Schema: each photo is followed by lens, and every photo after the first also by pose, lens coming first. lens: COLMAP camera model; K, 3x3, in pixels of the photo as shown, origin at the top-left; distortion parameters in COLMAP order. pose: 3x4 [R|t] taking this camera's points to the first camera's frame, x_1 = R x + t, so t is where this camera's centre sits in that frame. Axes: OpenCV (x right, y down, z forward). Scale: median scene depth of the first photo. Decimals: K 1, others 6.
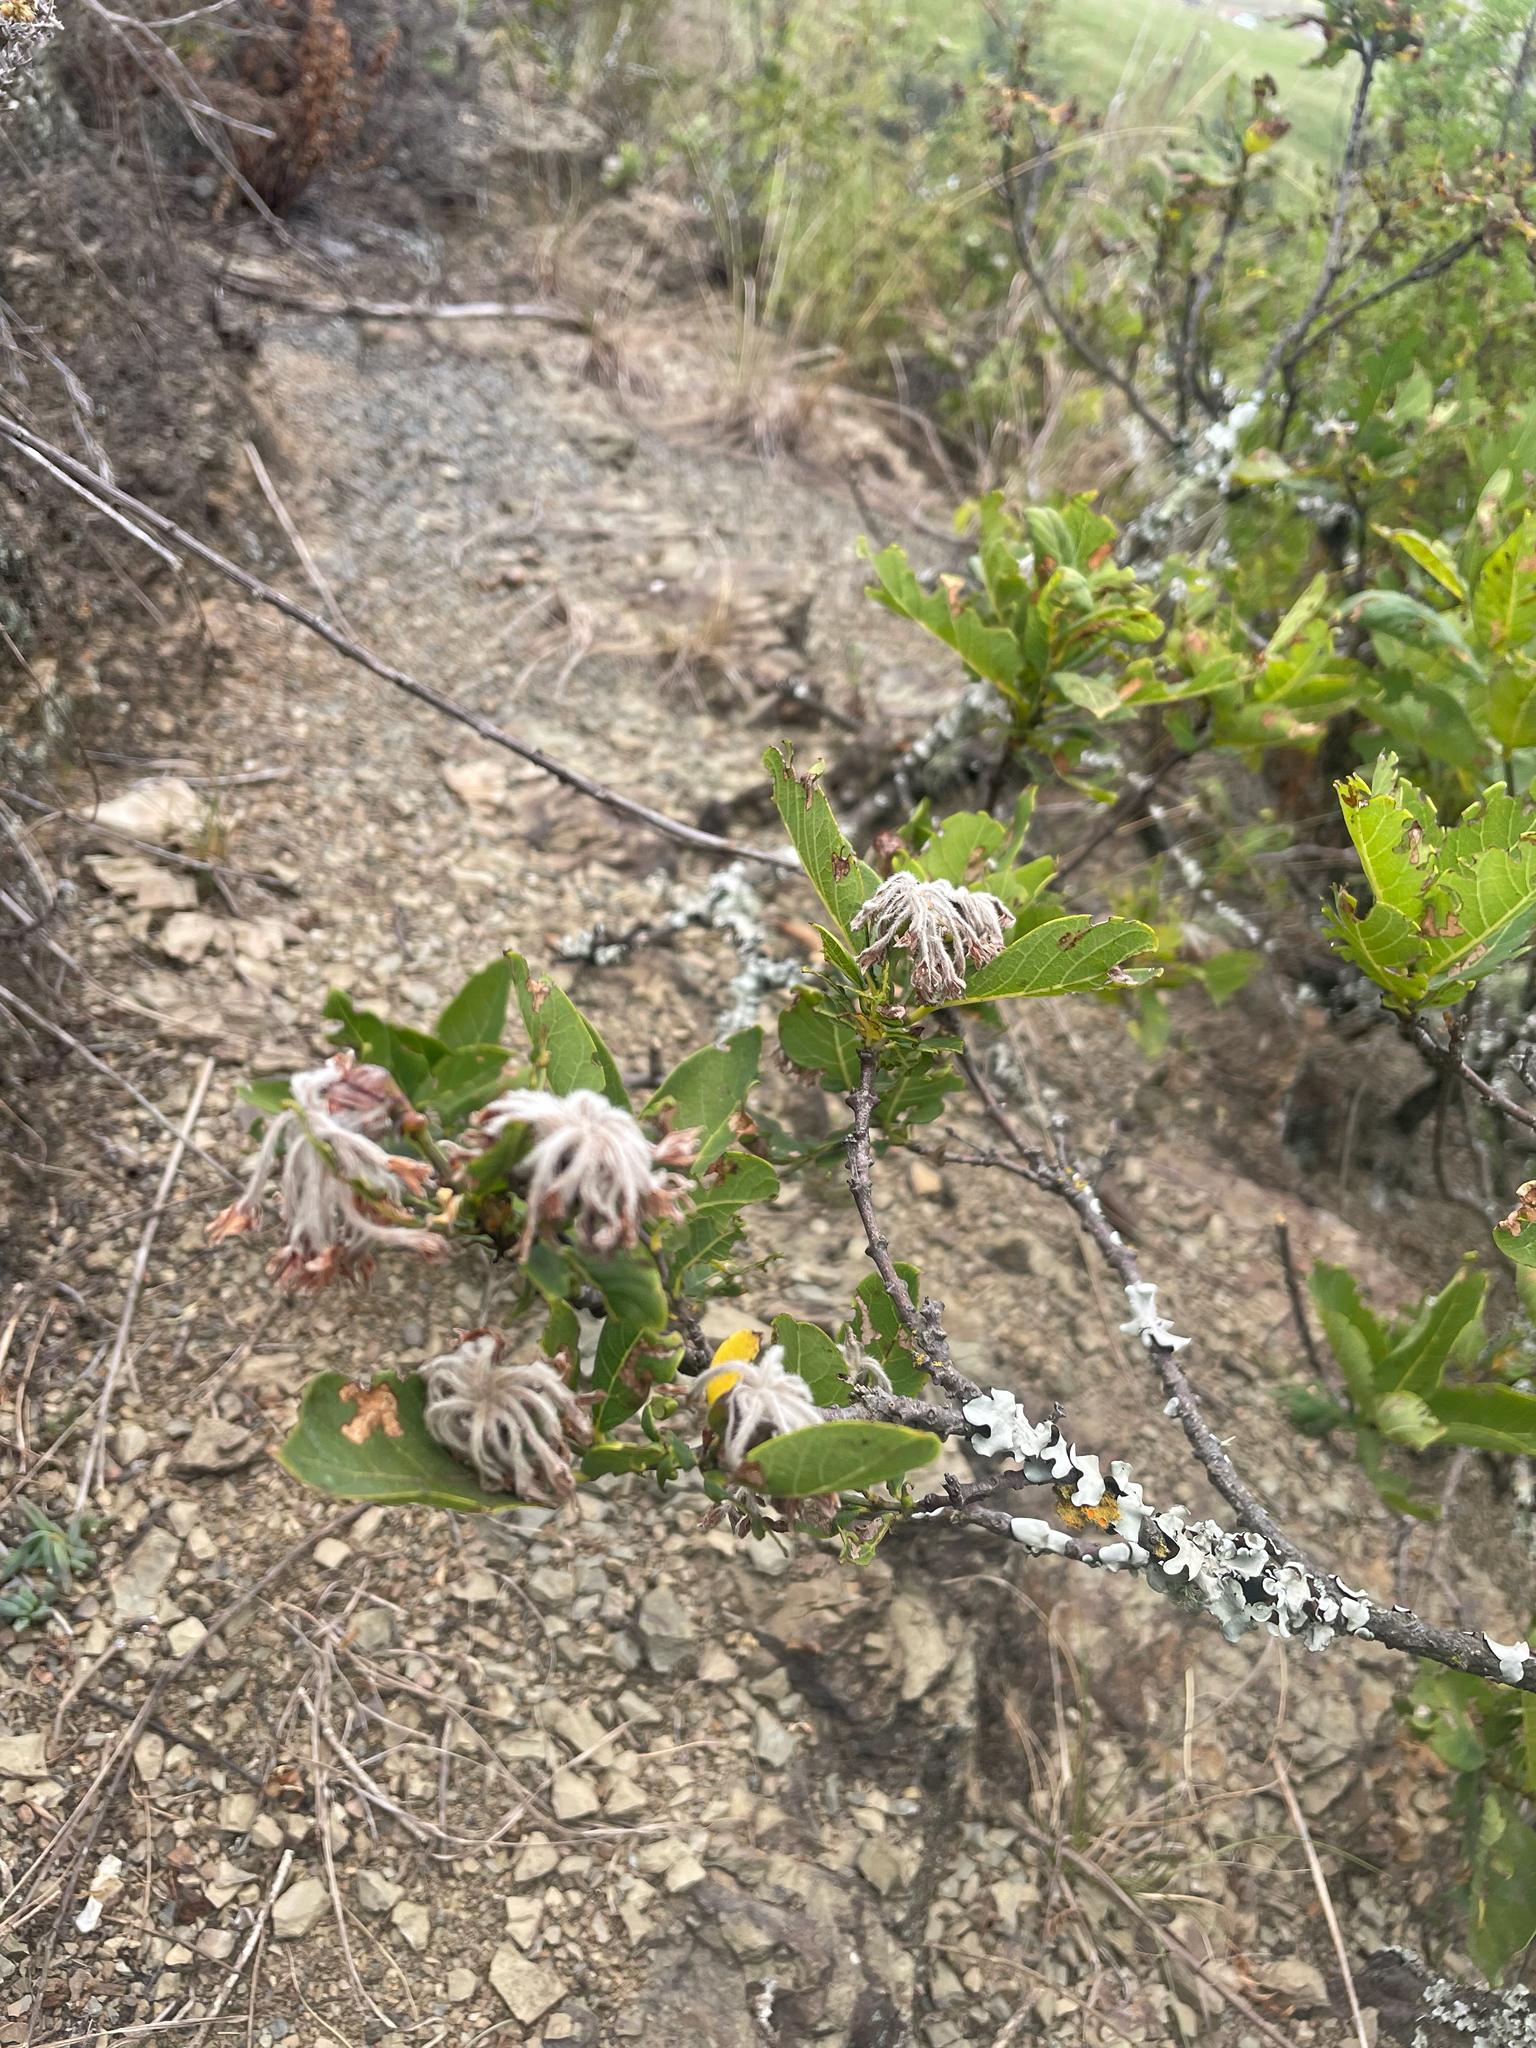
lens RADIAL K [[1548.9, 0, 794.6], [0, 1548.9, 999.5], [0, 0, 1]] dist [0.067212, -0.094052]
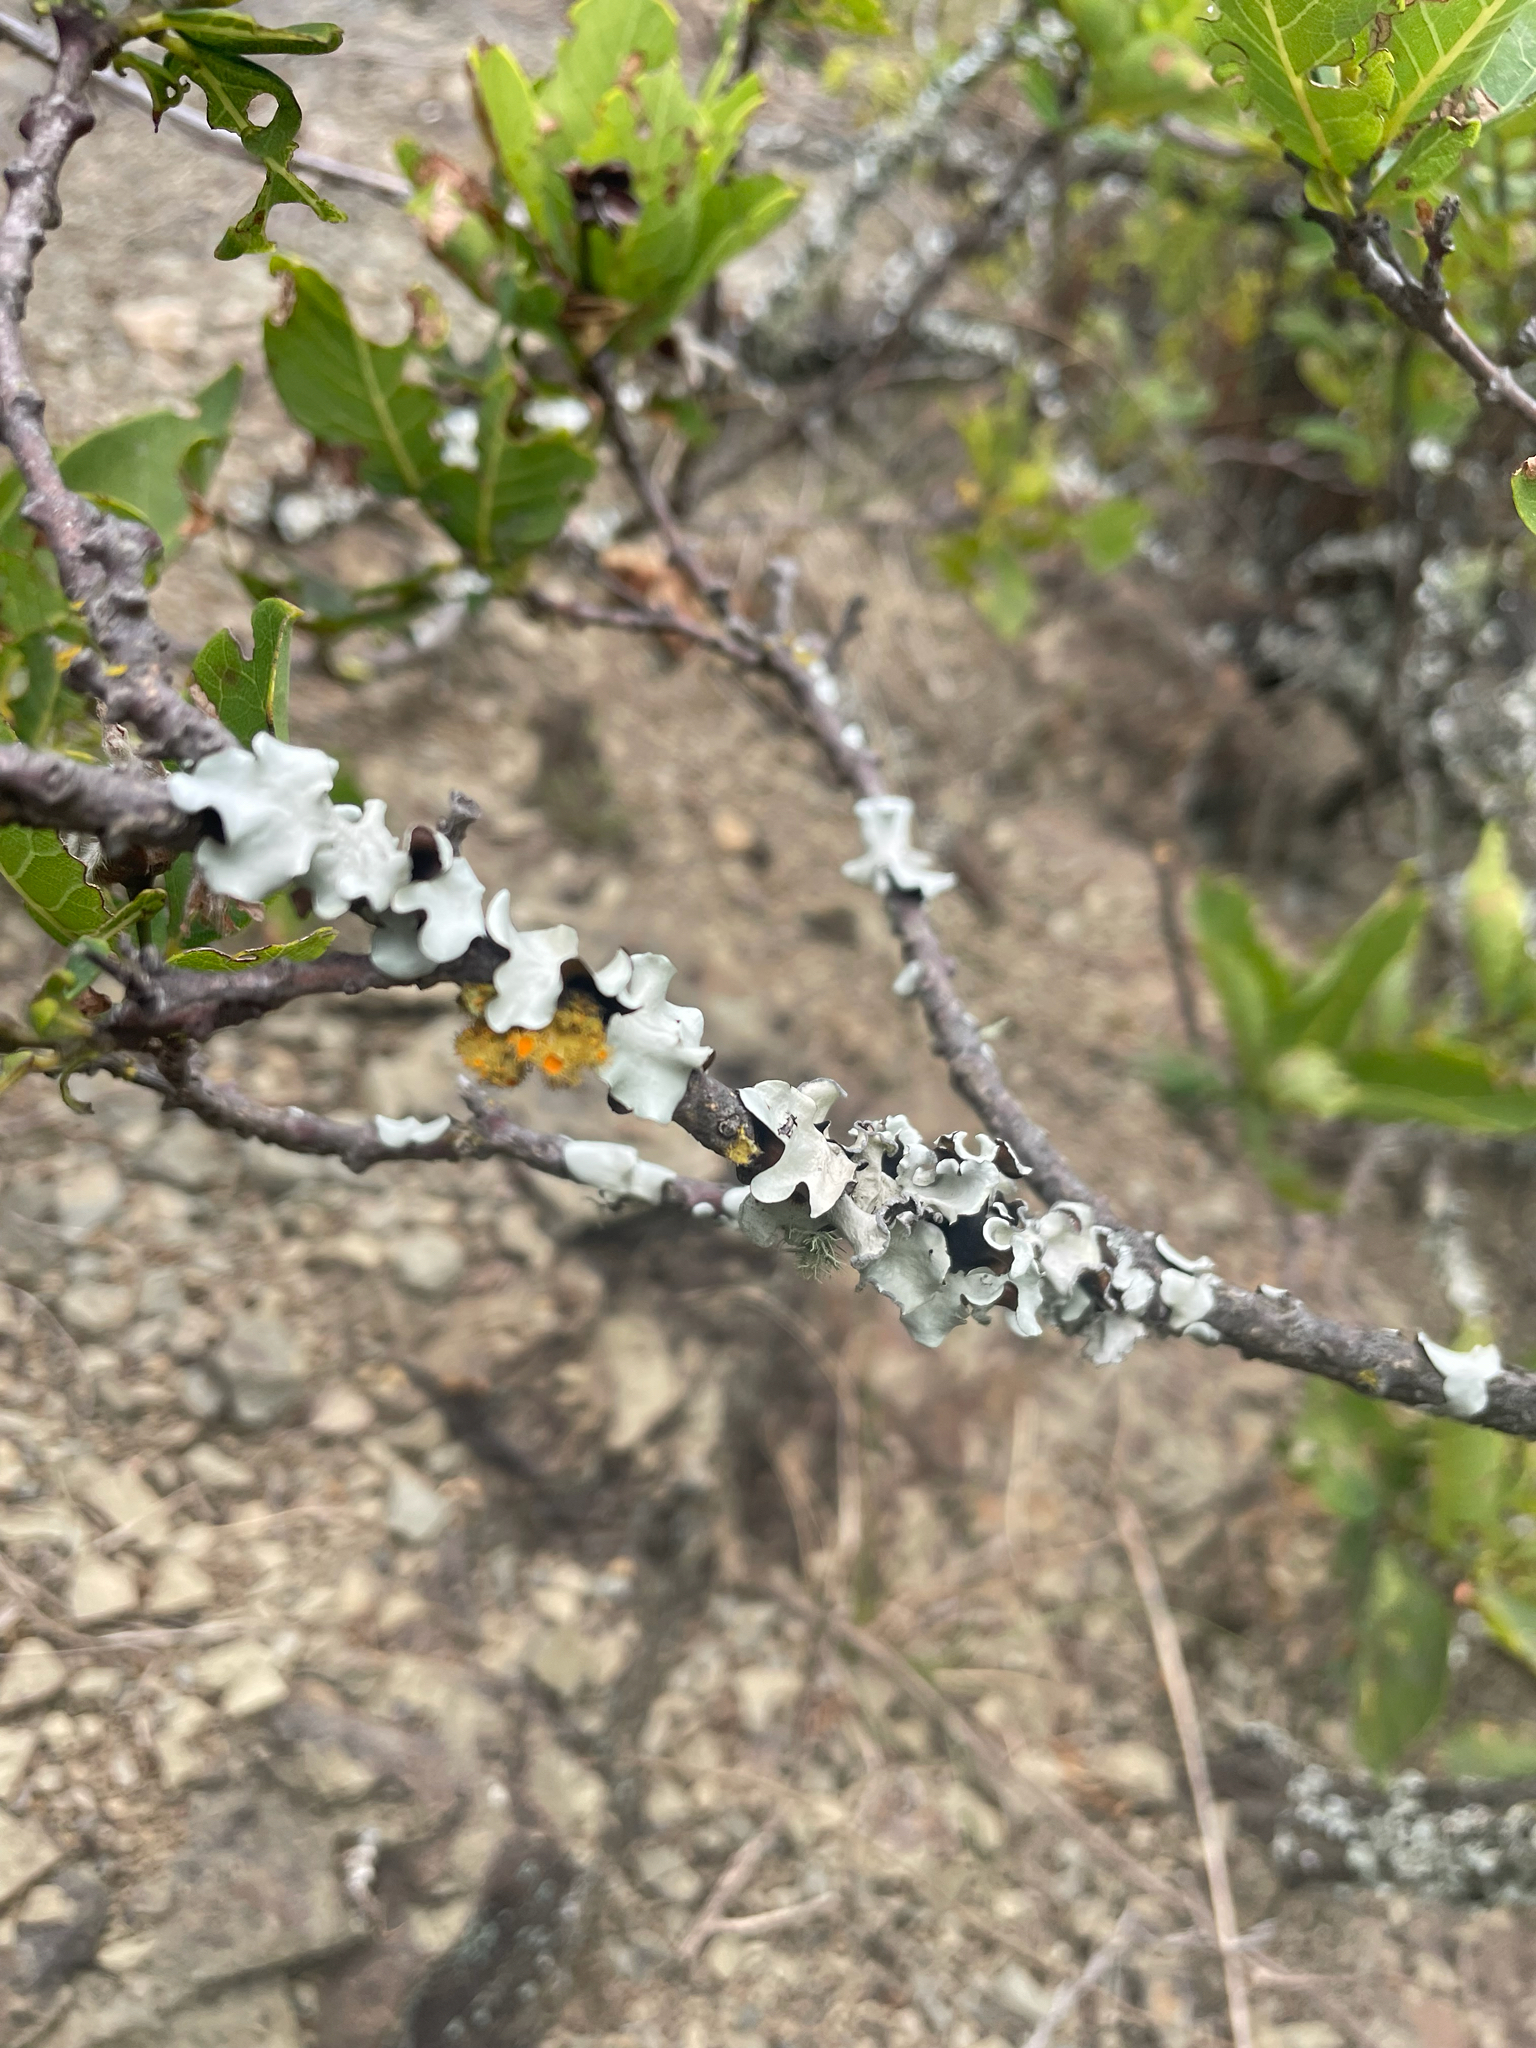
lens RADIAL K [[1596.1, 0, 768.0], [0, 1596.1, 1024.0], [0, 0, 1]] dist [0.067375, -0.116761]
pose [[0.999268, -0.005838, 0.037807, 0.117818], [-0.000556, 0.985966, 0.166947, 0.125950], [-0.038251, -0.166846, 0.985241, 0.290677]]
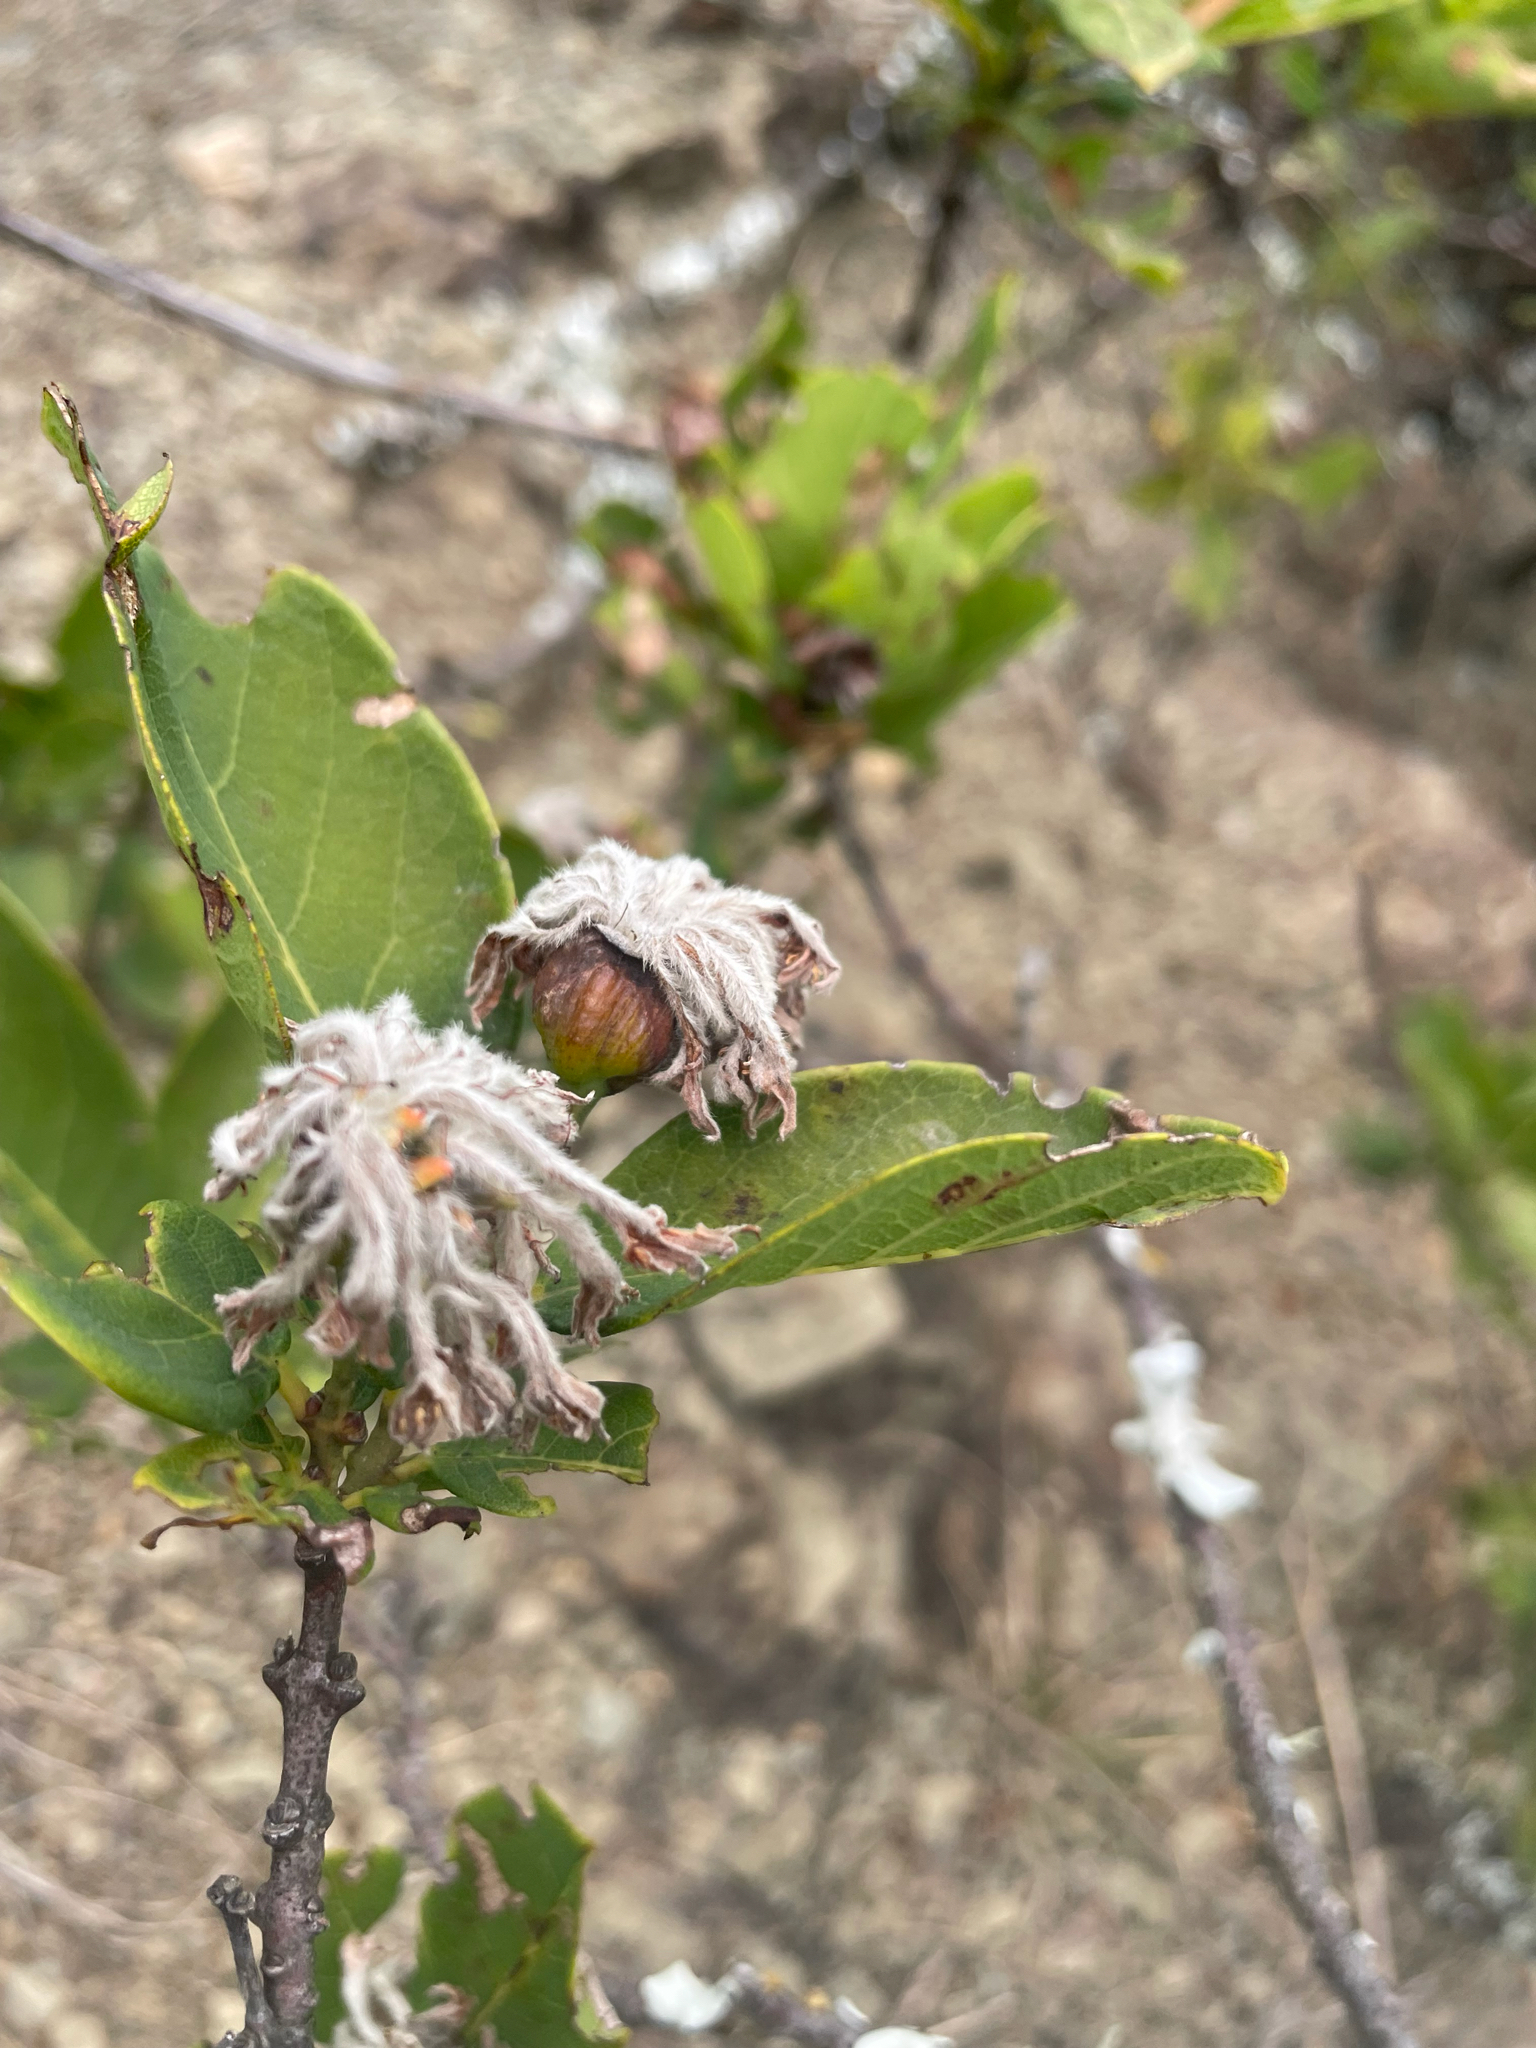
lens RADIAL K [[1646.2, 0, 768.0], [0, 1646.2, 1024.0], [0, 0, 1]] dist [-0.002591, -0.052254]
pose [[0.999702, -0.012353, -0.021055, 0.077710], [0.019294, 0.928235, 0.371494, -0.095625], [0.014955, -0.371789, 0.928197, 0.404822]]
